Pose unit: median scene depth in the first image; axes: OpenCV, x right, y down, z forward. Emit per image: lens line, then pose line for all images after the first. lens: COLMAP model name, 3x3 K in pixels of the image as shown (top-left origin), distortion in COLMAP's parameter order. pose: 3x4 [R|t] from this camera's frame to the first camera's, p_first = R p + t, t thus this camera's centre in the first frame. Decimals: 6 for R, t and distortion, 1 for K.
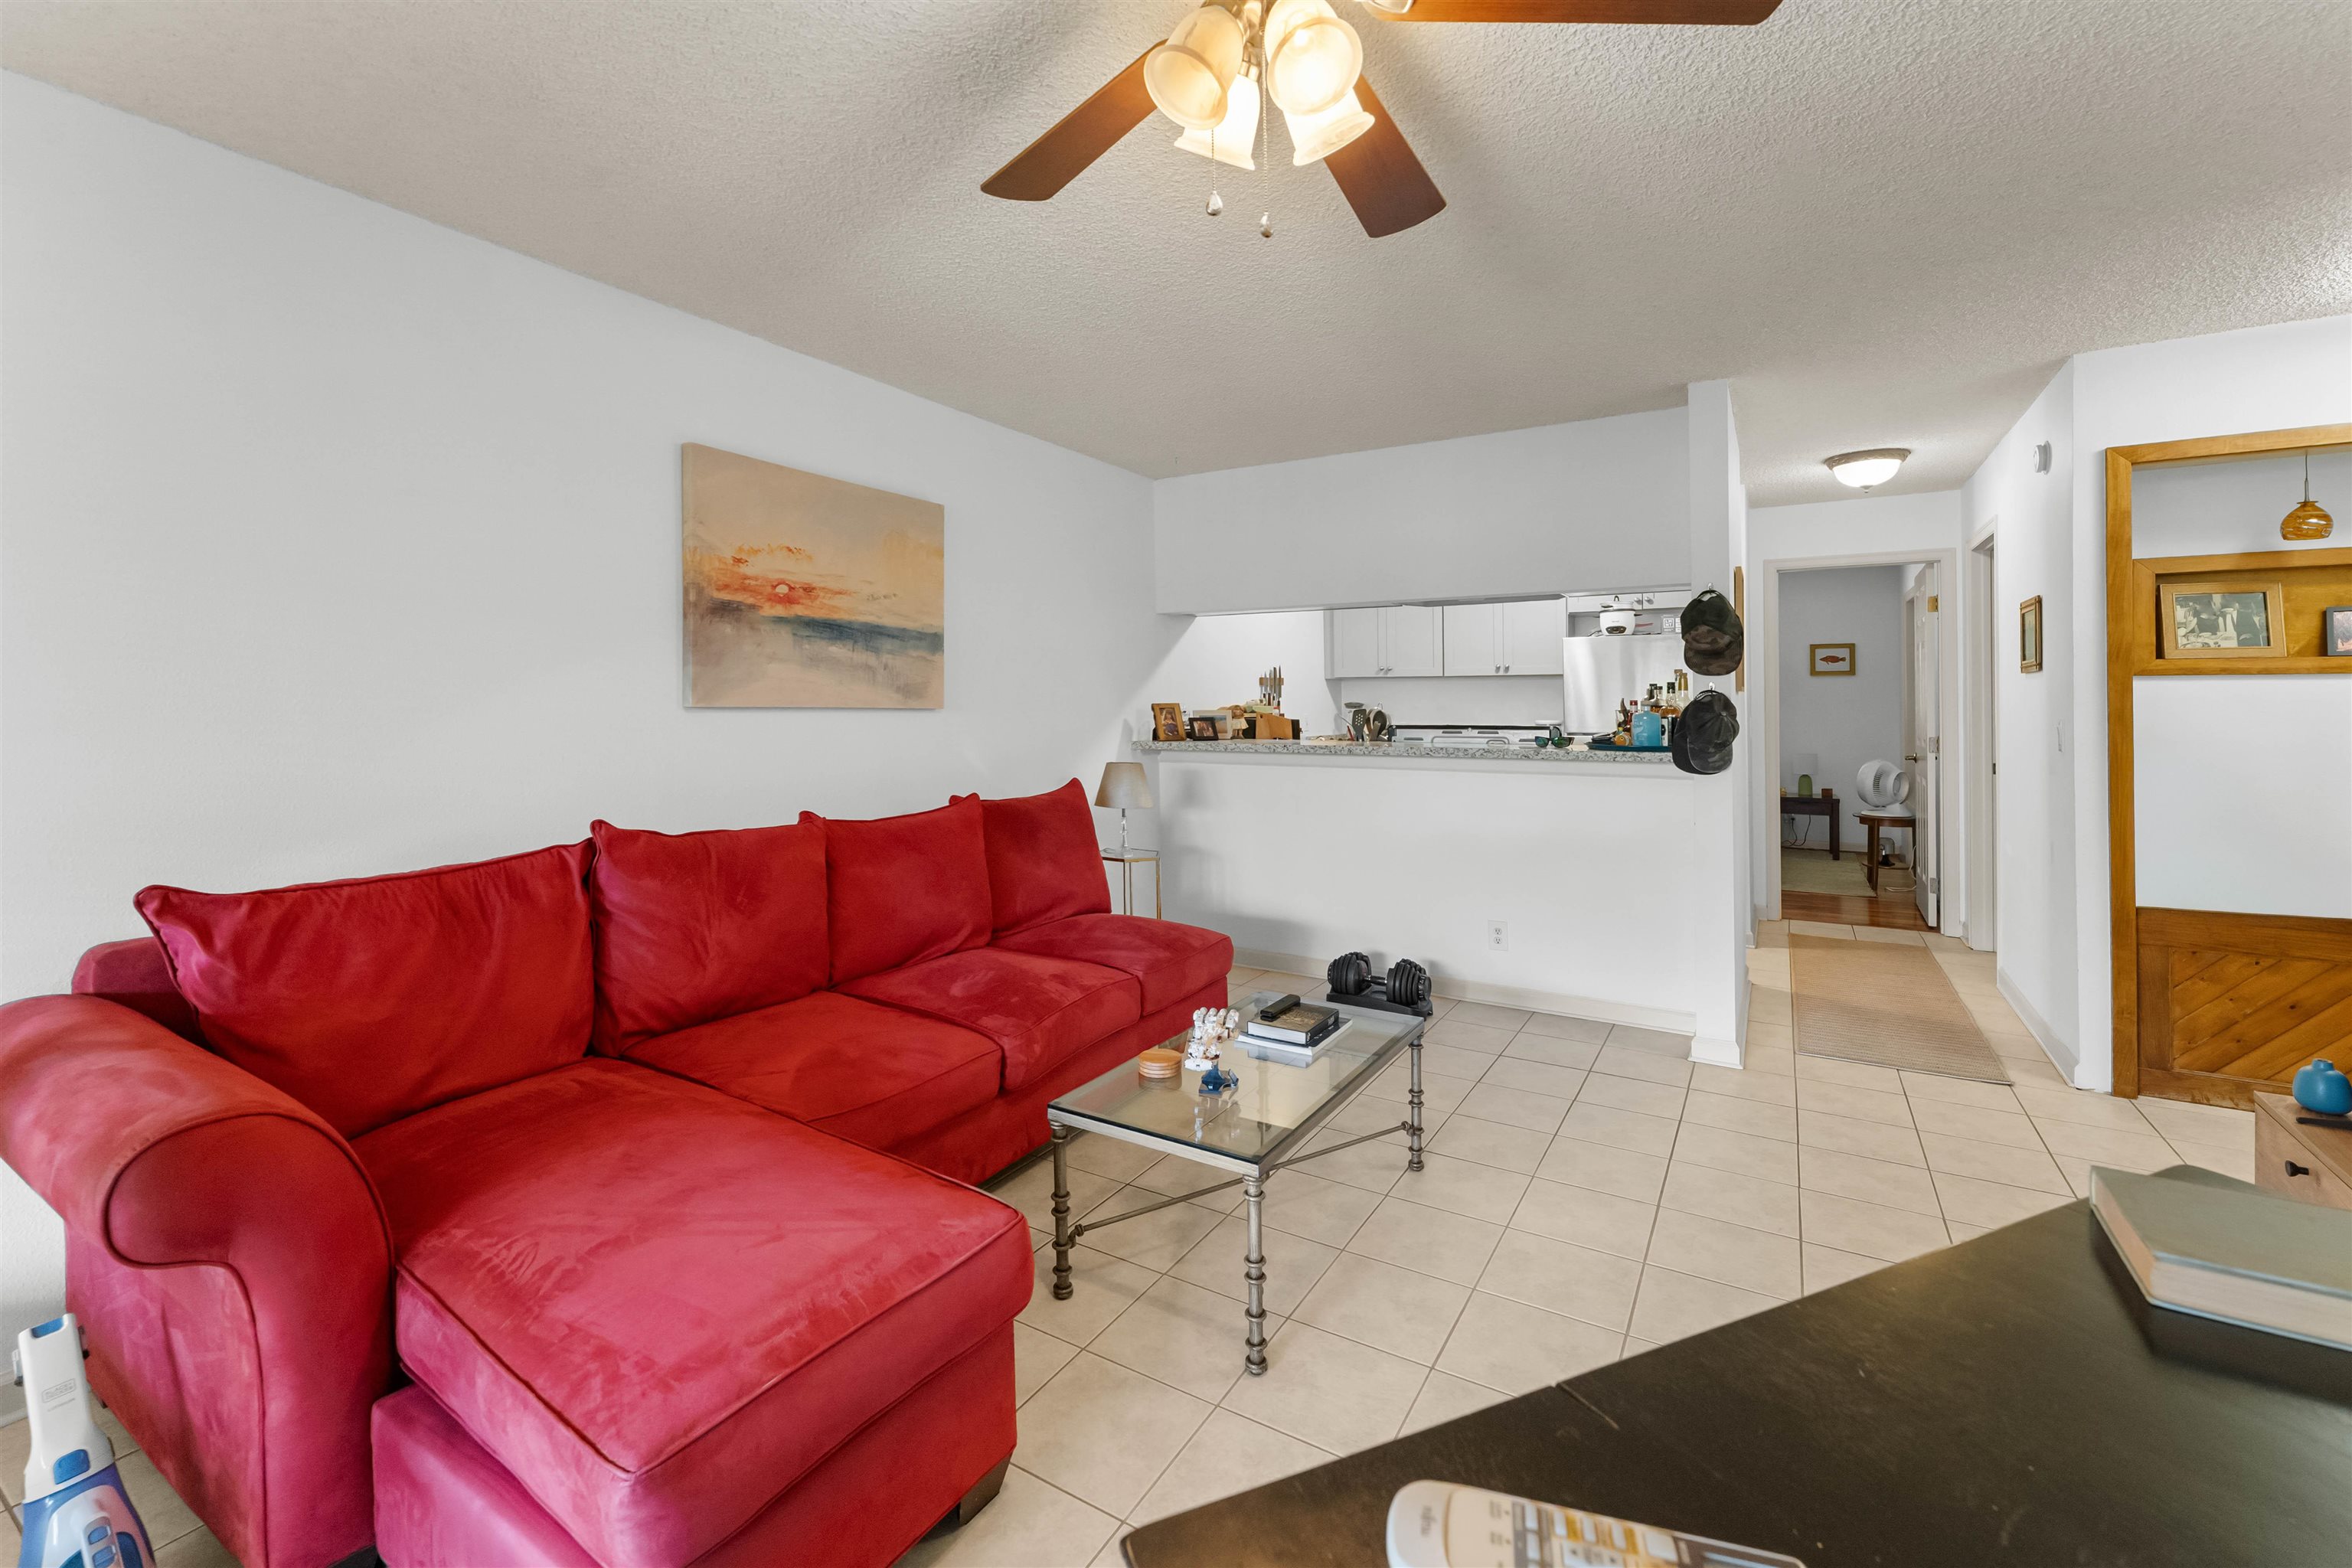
lens RADIAL K [[989.0, 0, 1189.0], [0, 989.0, 711.5], [0, 0, 1]] dist [-0.001408, 0.000219]
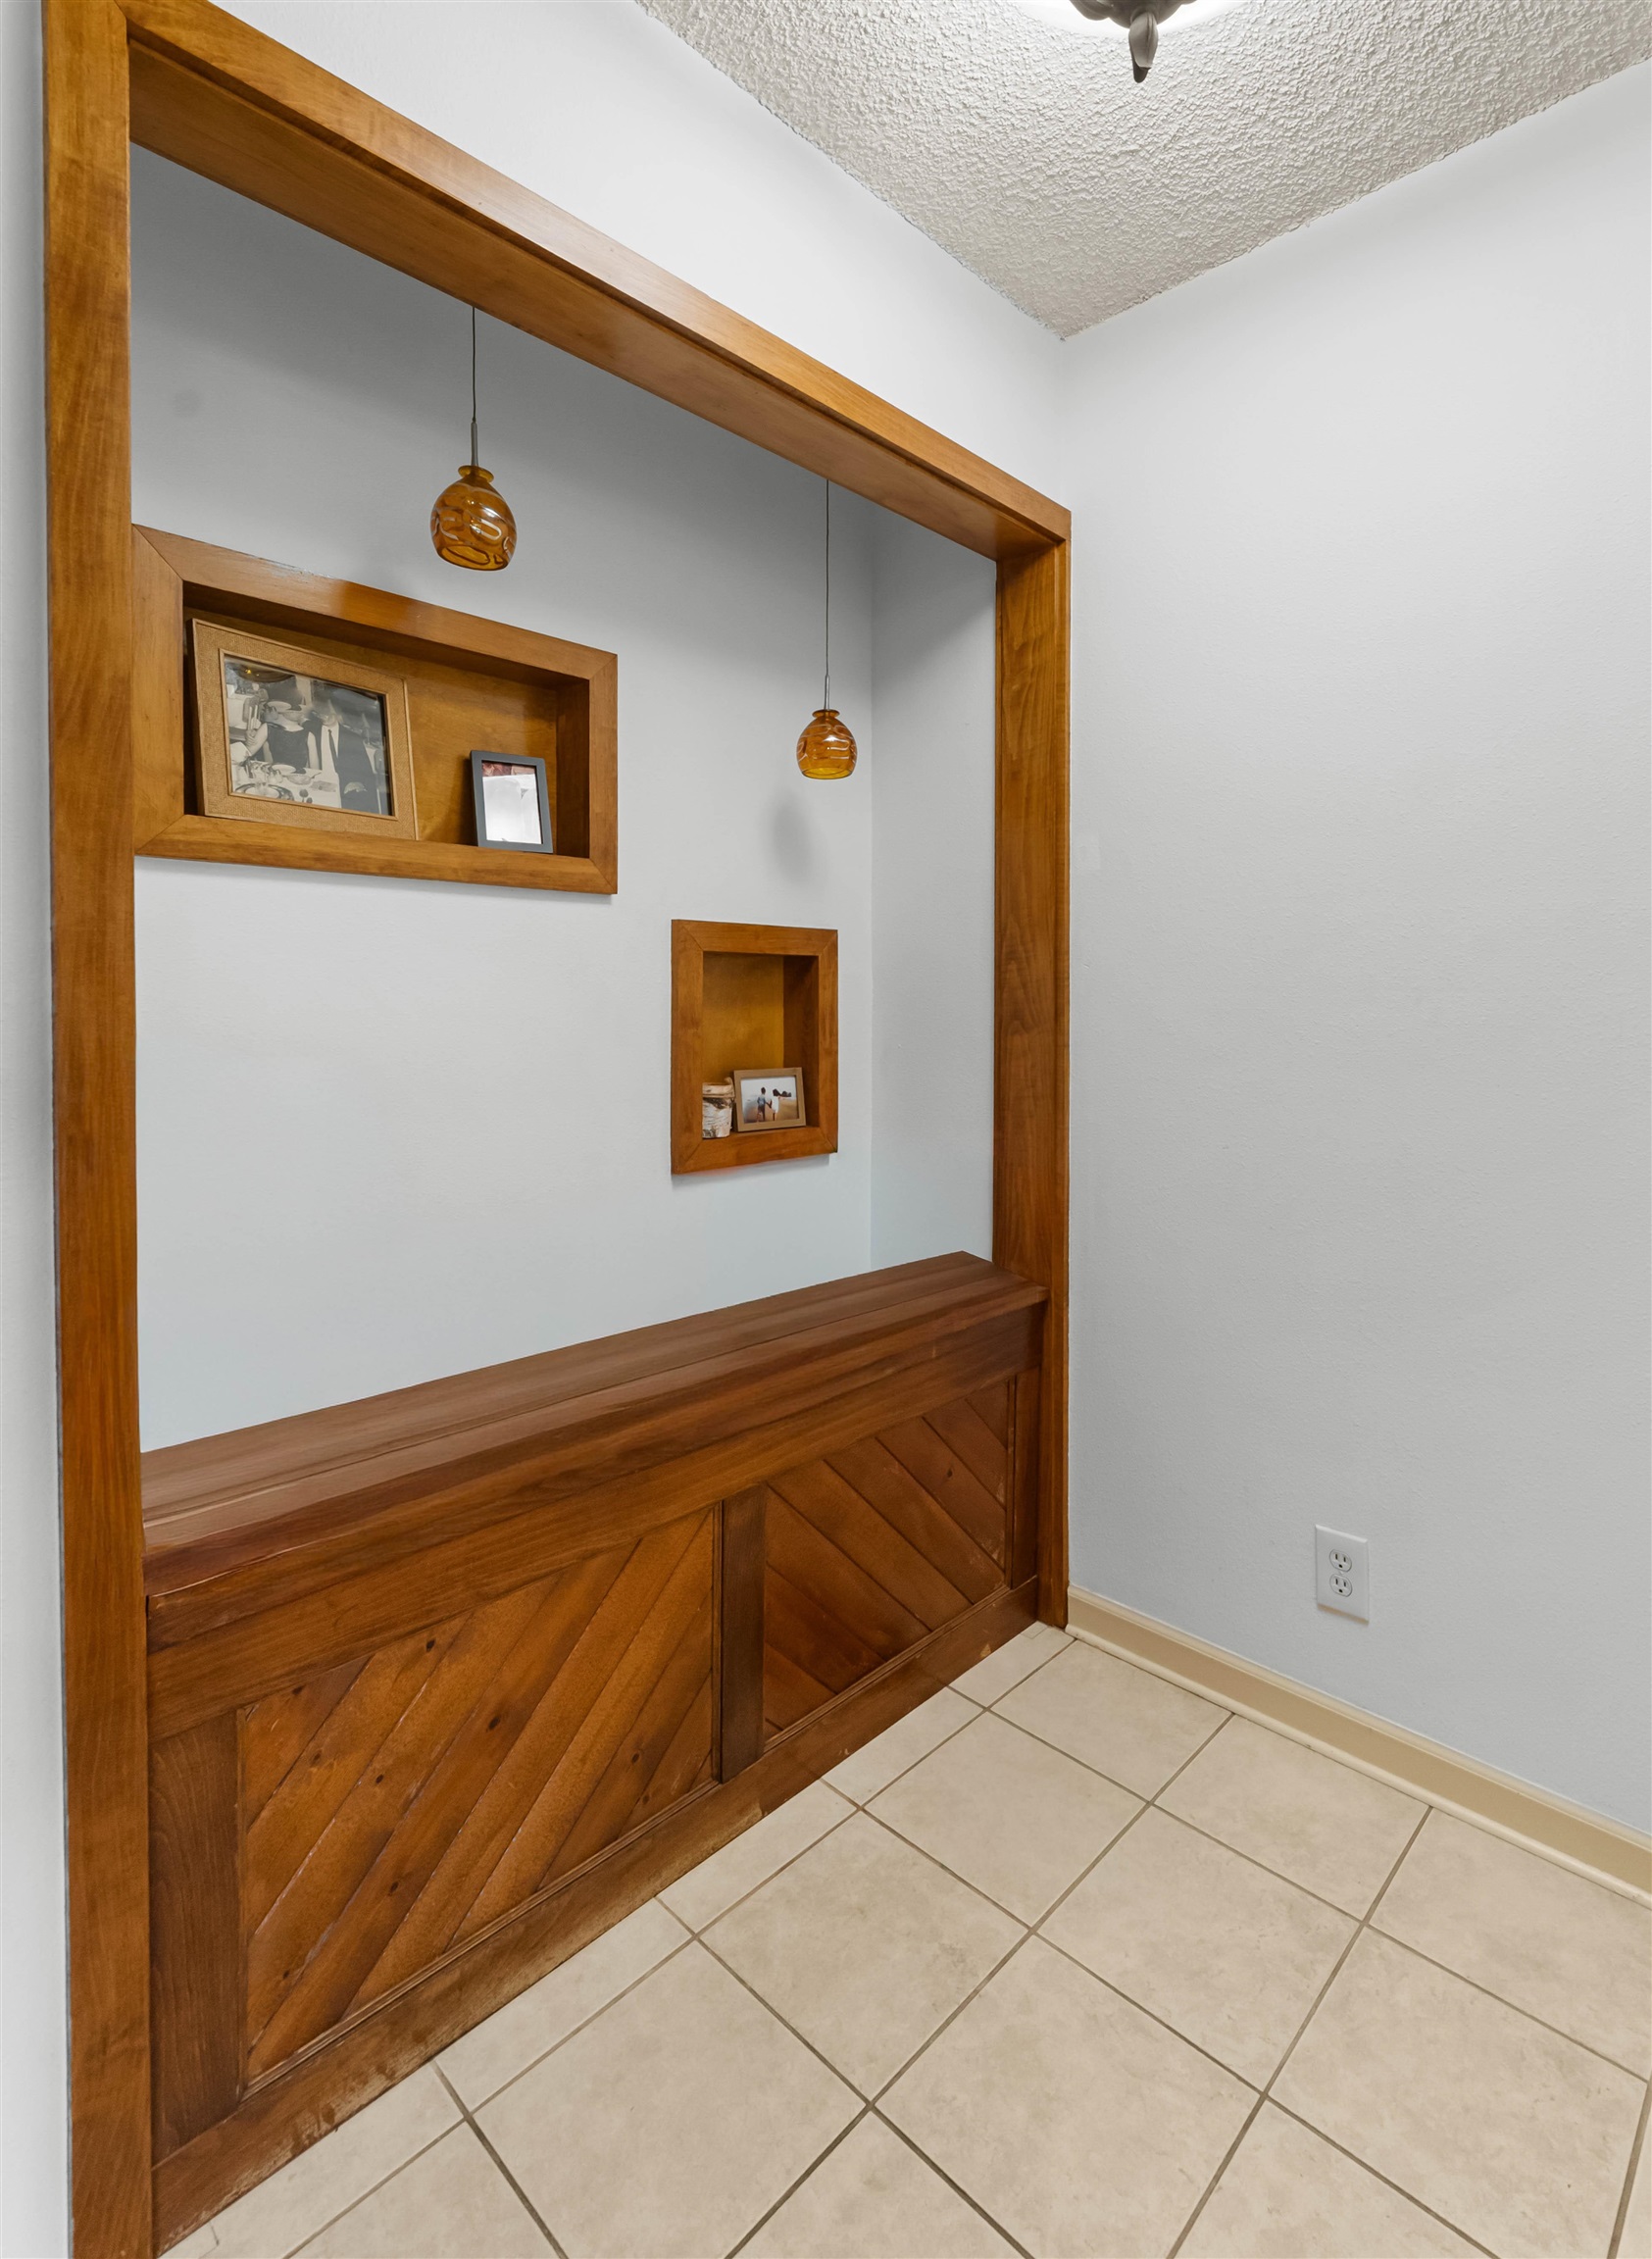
lens RADIAL K [[1074.3, 0, 805.2], [0, 1074.3, 1010.3], [0, 0, 1]] dist [-0.003827, 0.000214]
pose [[0.246970, -0.001230, 0.969022, 0.638663], [0.002694, 0.999996, 0.000583, 0.020904], [-0.969019, 0.002467, 0.246972, 0.667267]]
